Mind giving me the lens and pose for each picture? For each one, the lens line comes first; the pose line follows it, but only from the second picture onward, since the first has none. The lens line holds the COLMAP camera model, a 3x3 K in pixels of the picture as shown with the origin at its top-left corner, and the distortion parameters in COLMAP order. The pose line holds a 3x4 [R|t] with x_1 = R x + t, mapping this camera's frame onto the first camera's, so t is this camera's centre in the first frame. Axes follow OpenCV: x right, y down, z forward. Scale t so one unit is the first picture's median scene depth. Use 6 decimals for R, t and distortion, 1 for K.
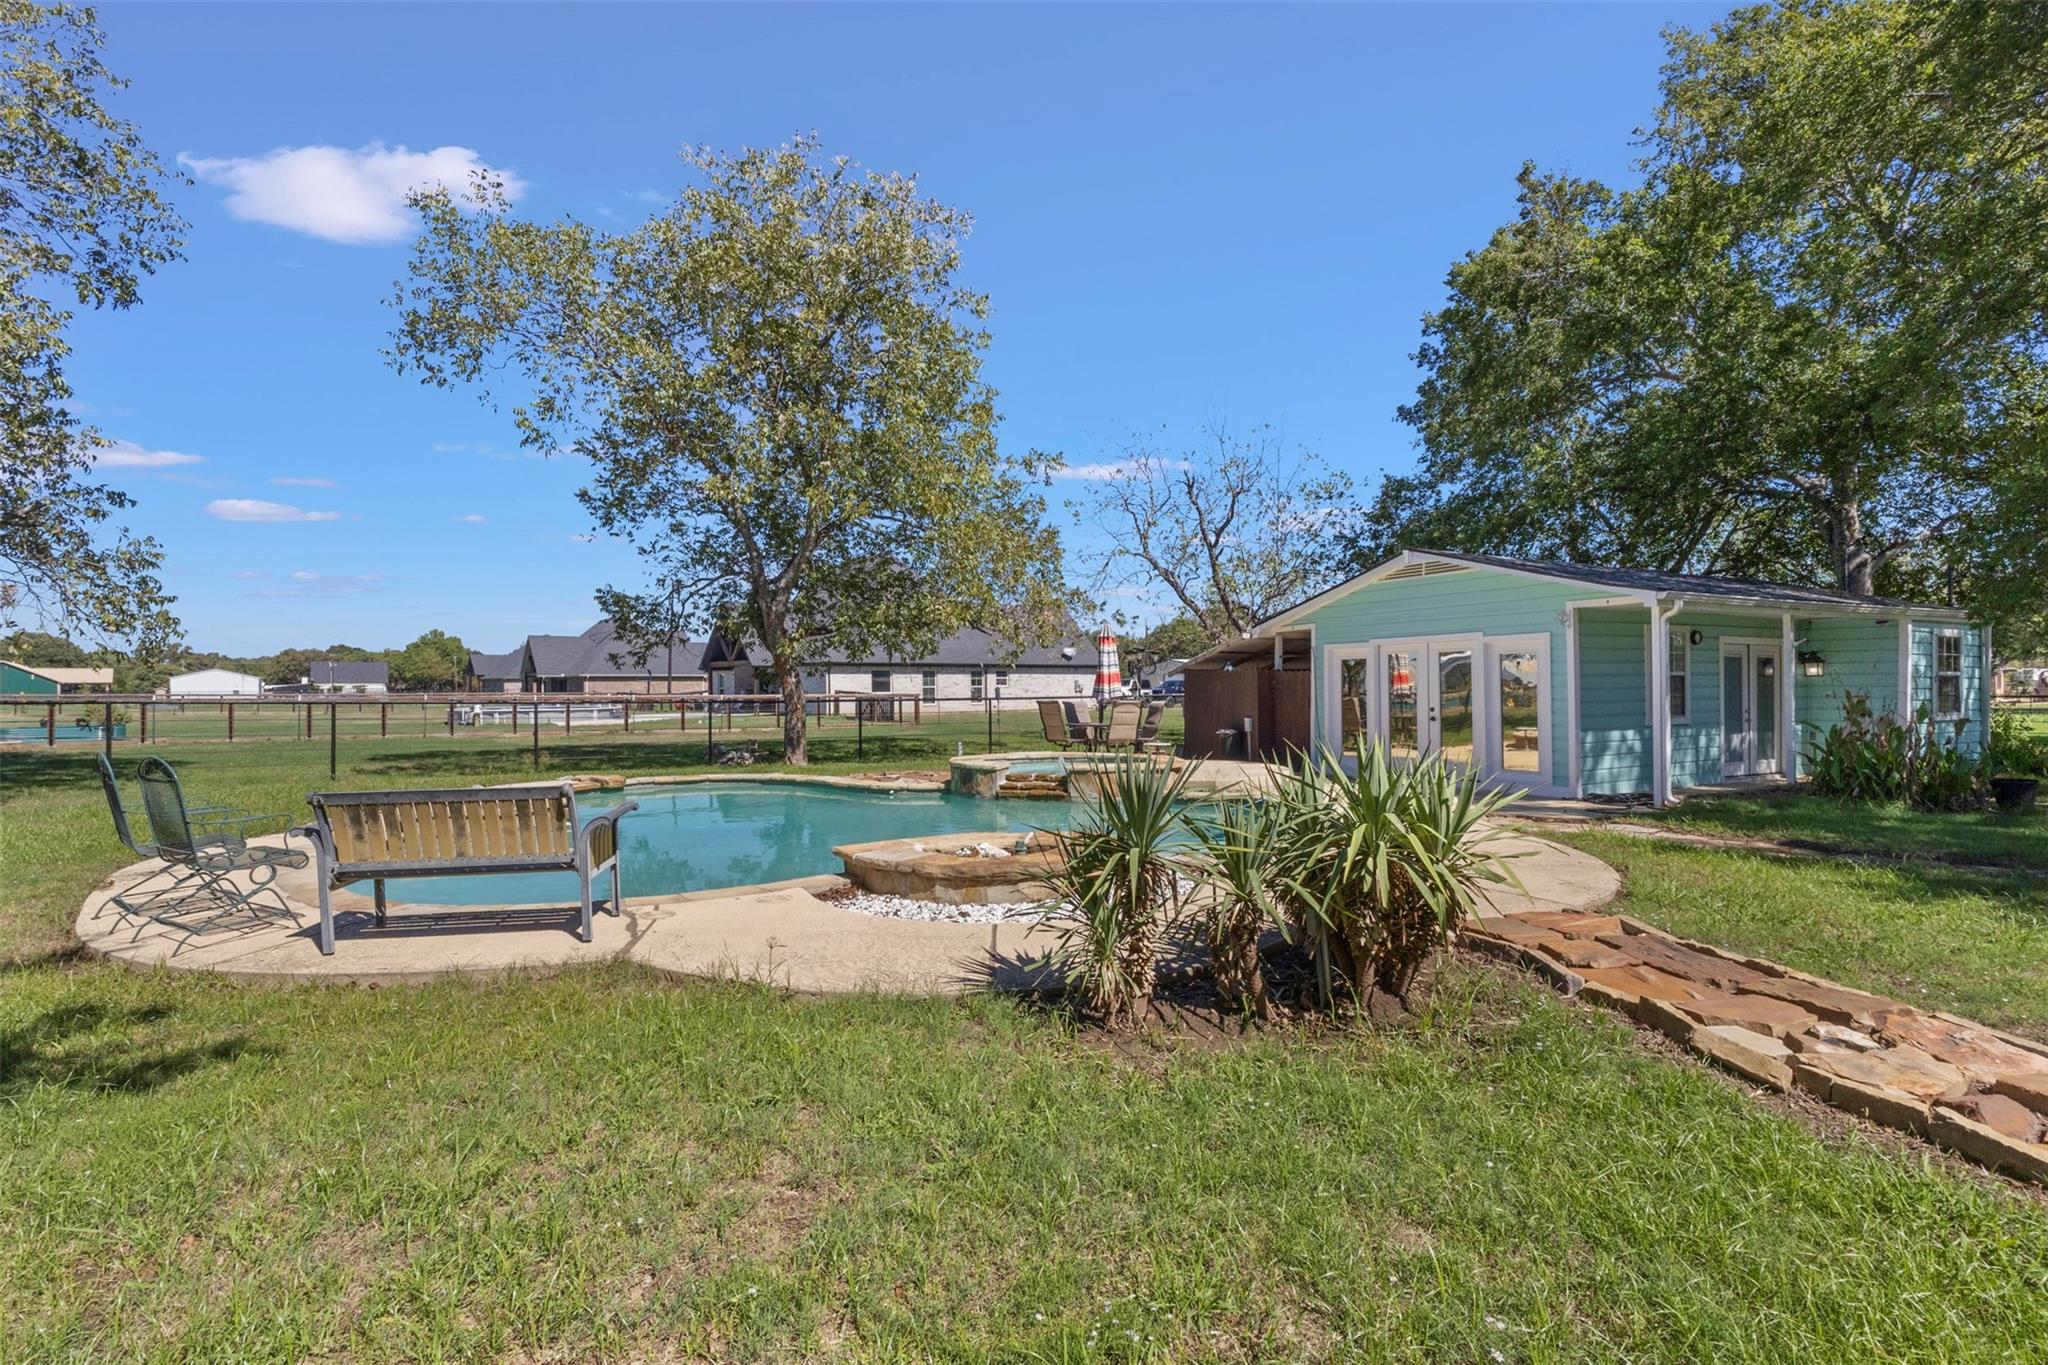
lens RADIAL K [[943.0, 0, 1019.4], [0, 943.0, 680.7], [0, 0, 1]] dist [-0.010663, 0.001007]
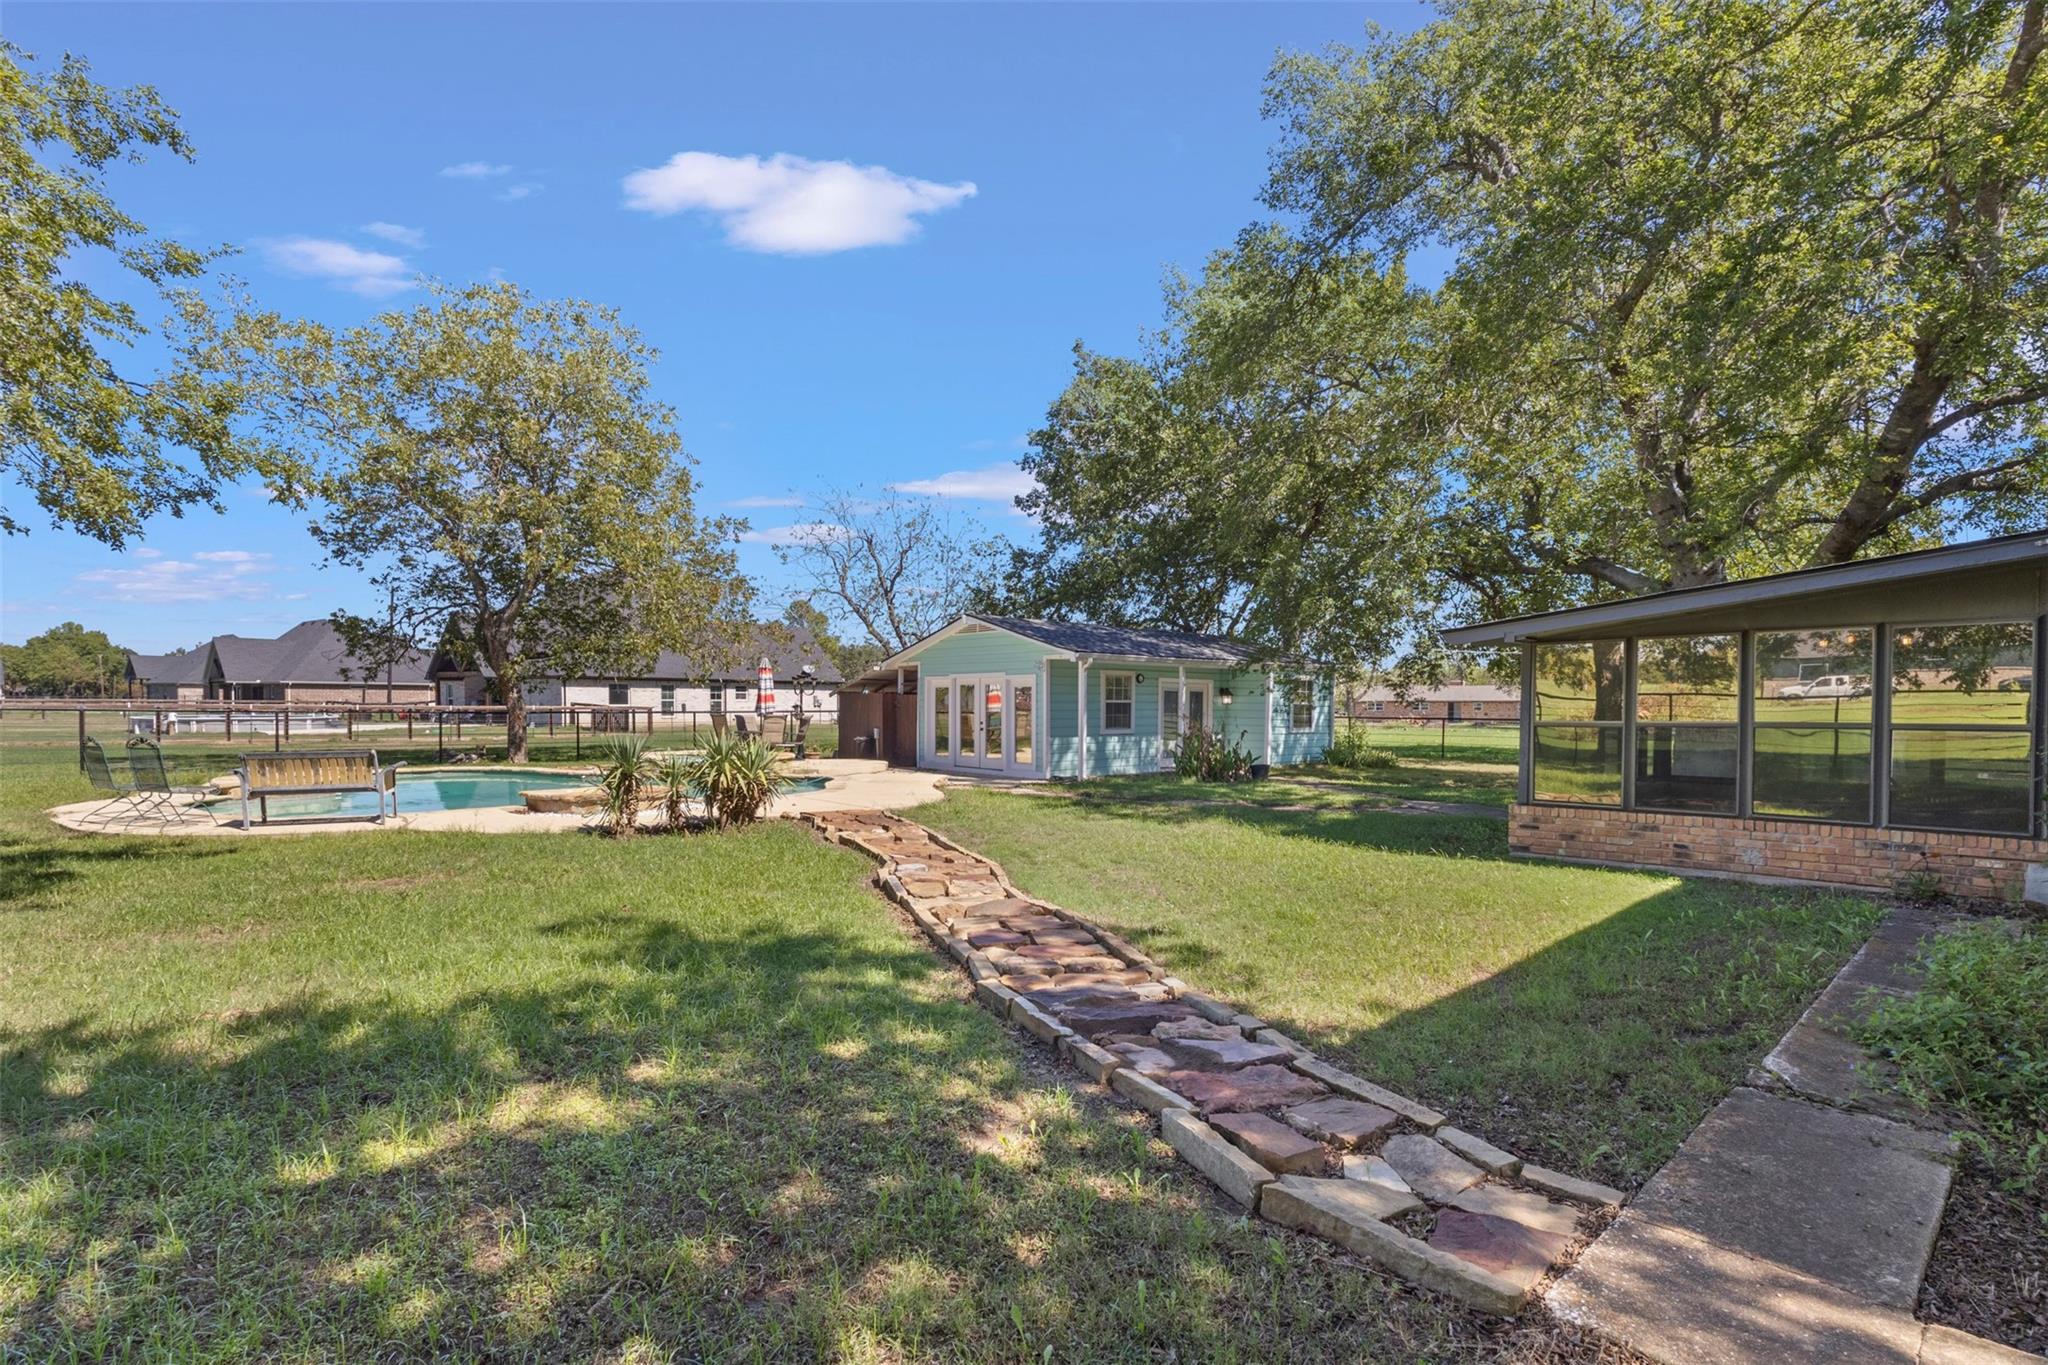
lens RADIAL K [[943.0, 0, 1022.6], [0, 943.0, 729.9], [0, 0, 1]] dist [-0.010663, 0.001007]
pose [[0.971045, 0.006577, 0.238807, 0.094773], [-0.015274, 0.999285, 0.034586, -0.007054], [-0.238409, -0.037232, 0.970451, -0.302019]]
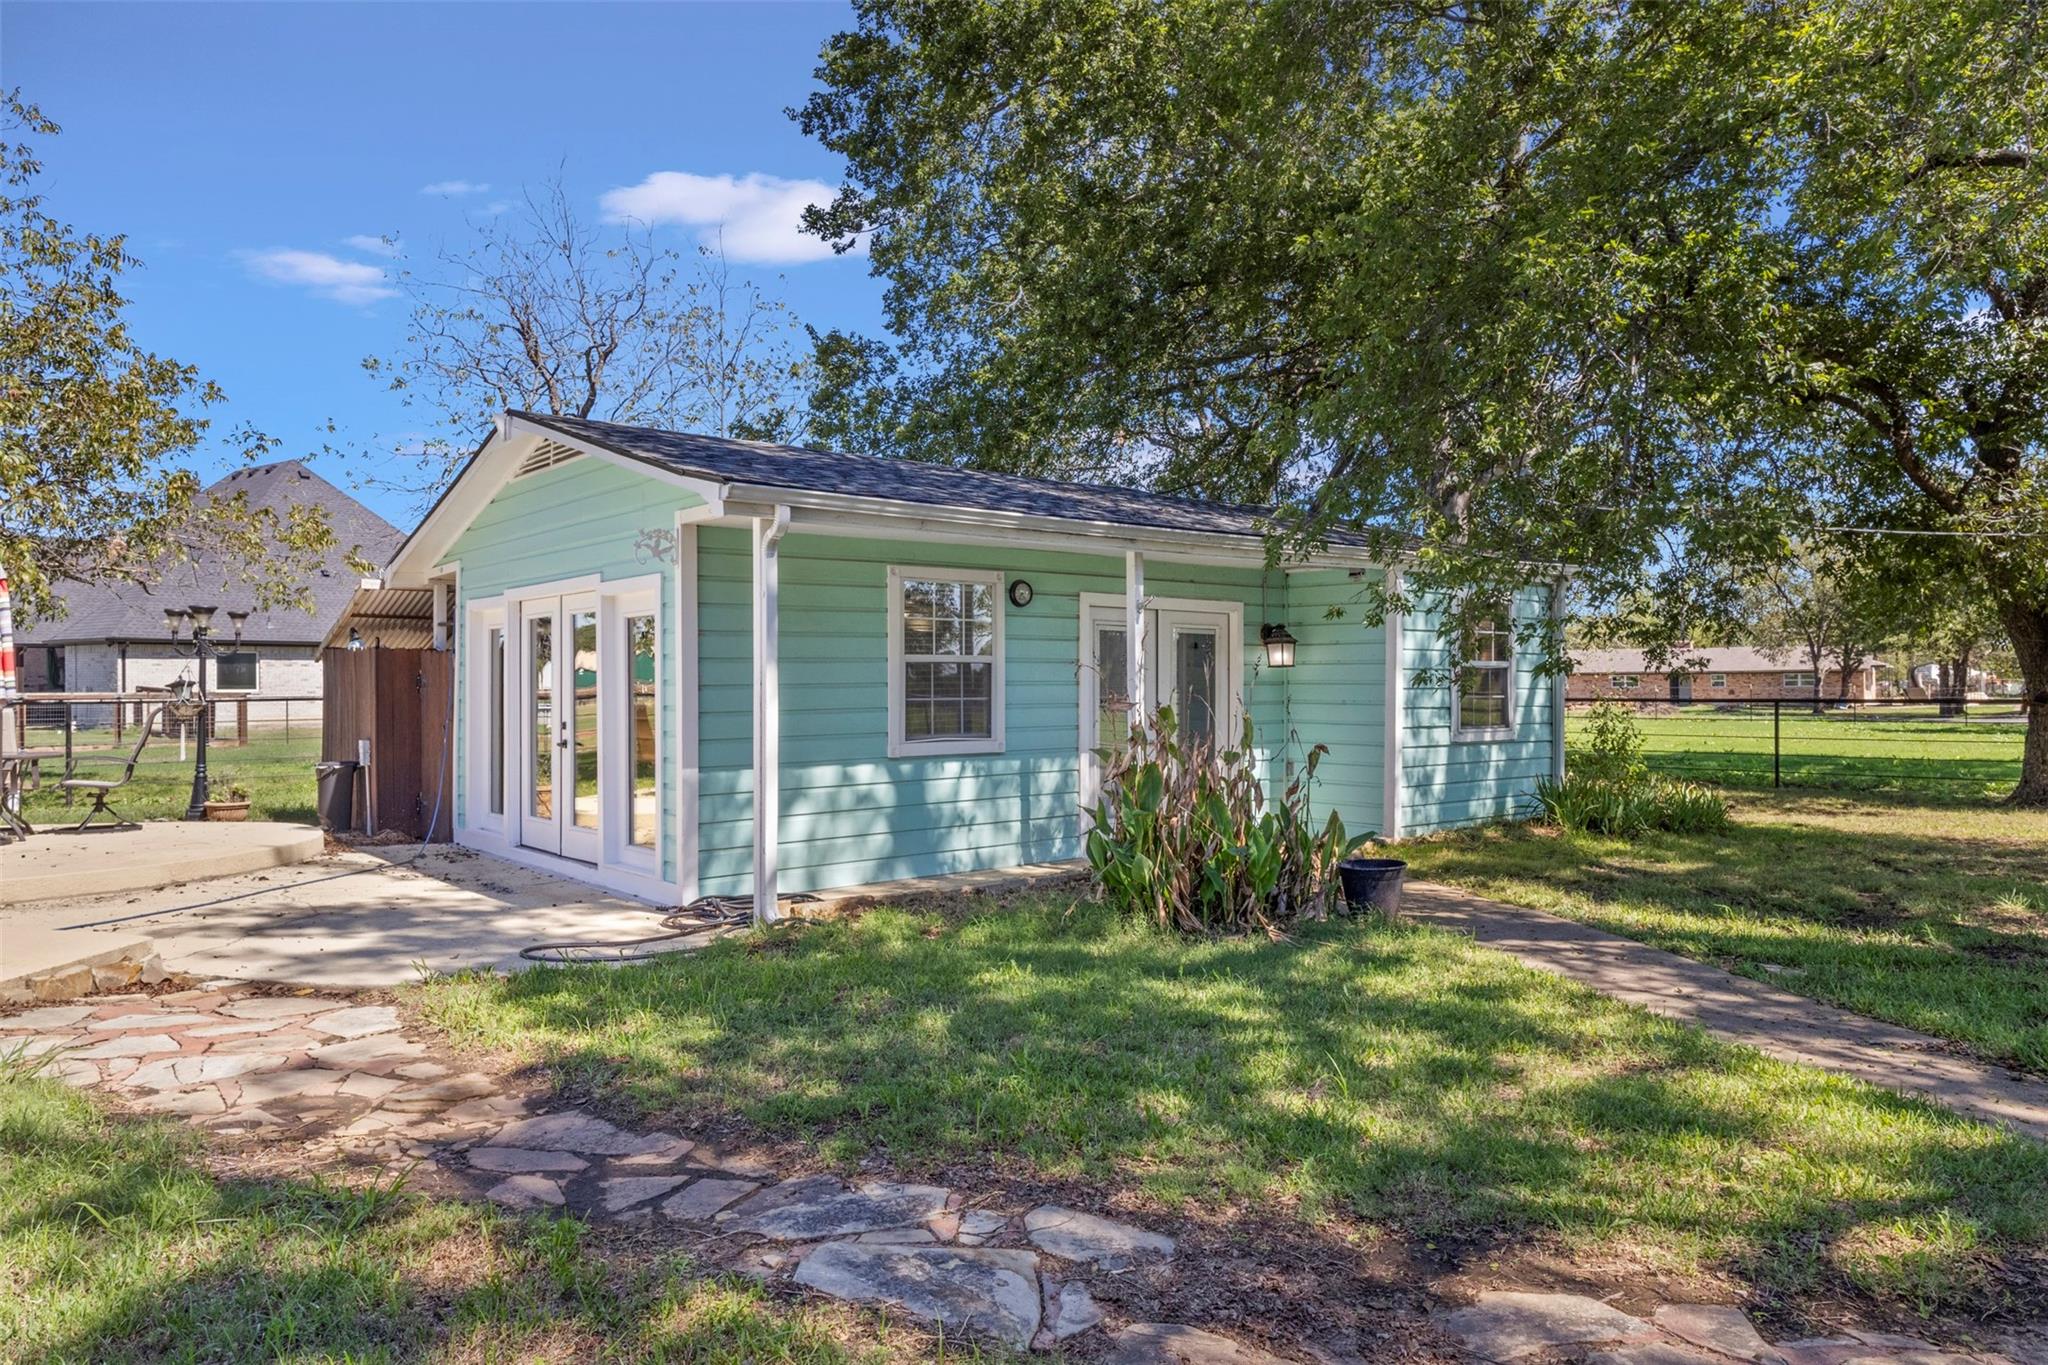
lens RADIAL K [[1365.1, 0, 970.0], [0, 1365.1, 667.1], [0, 0, 1]] dist [-0.002613, 0.000021]
pose [[0.980844, 0.005826, 0.194709, 0.331464], [-0.004879, 0.999974, -0.005345, 0.000885], [-0.194735, 0.004293, 0.980847, 0.137231]]
